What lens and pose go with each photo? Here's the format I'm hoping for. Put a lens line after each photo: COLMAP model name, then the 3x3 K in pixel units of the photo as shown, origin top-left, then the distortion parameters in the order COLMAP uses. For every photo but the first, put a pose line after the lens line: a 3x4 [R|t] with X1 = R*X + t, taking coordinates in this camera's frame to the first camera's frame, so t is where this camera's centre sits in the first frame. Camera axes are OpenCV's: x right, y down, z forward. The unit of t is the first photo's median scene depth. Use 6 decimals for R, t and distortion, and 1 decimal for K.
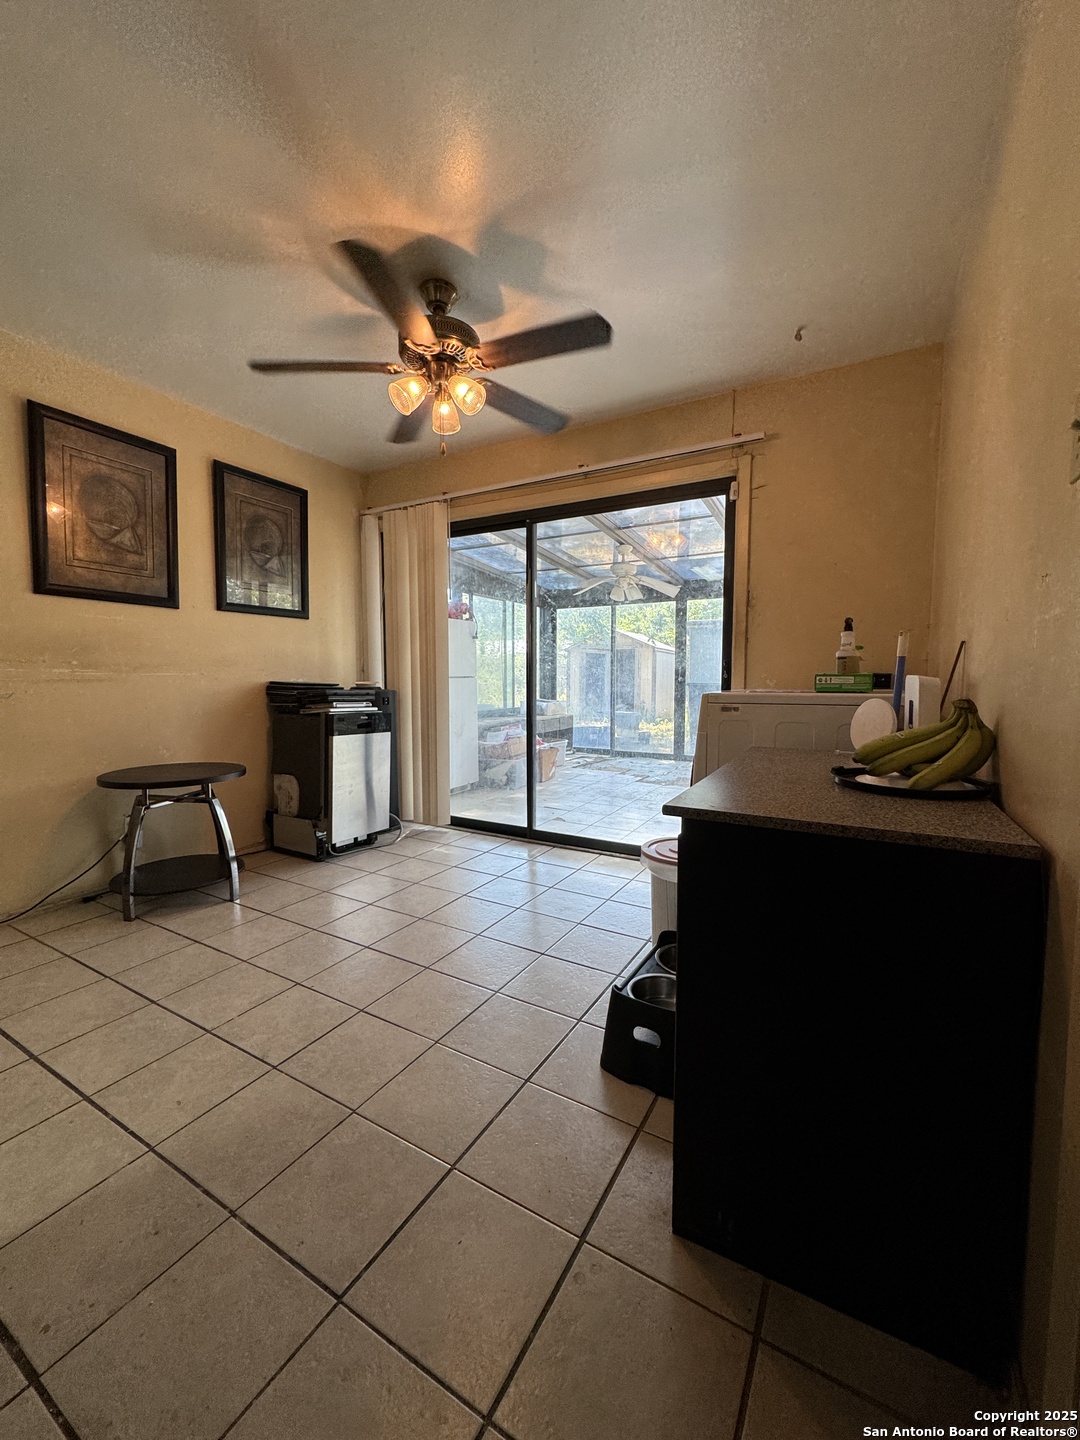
lens RADIAL K [[577.3, 0, 539.9], [0, 577.3, 718.5], [0, 0, 1]] dist [-0.010123, 0.000835]
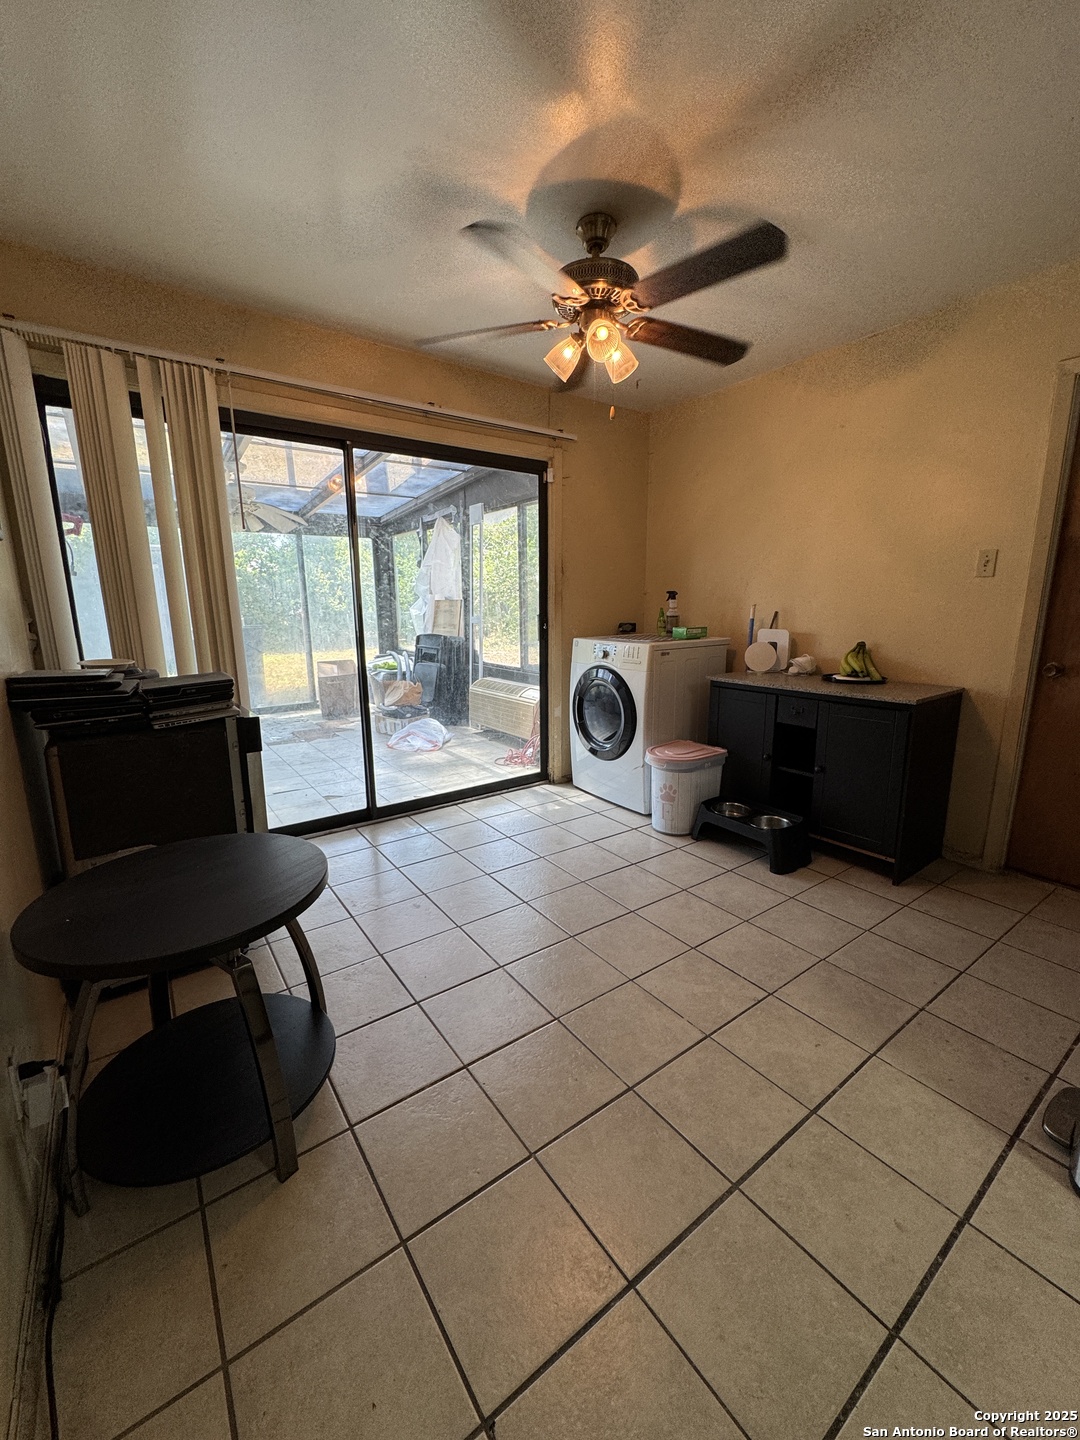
lens RADIAL K [[577.3, 0, 542.4], [0, 577.3, 718.0], [0, 0, 1]] dist [-0.010123, 0.000835]
pose [[0.405978, -0.182686, 0.895437, -0.745452], [0.071993, 0.983164, 0.167944, -0.081730], [-0.911043, -0.003716, 0.412296, 0.440362]]
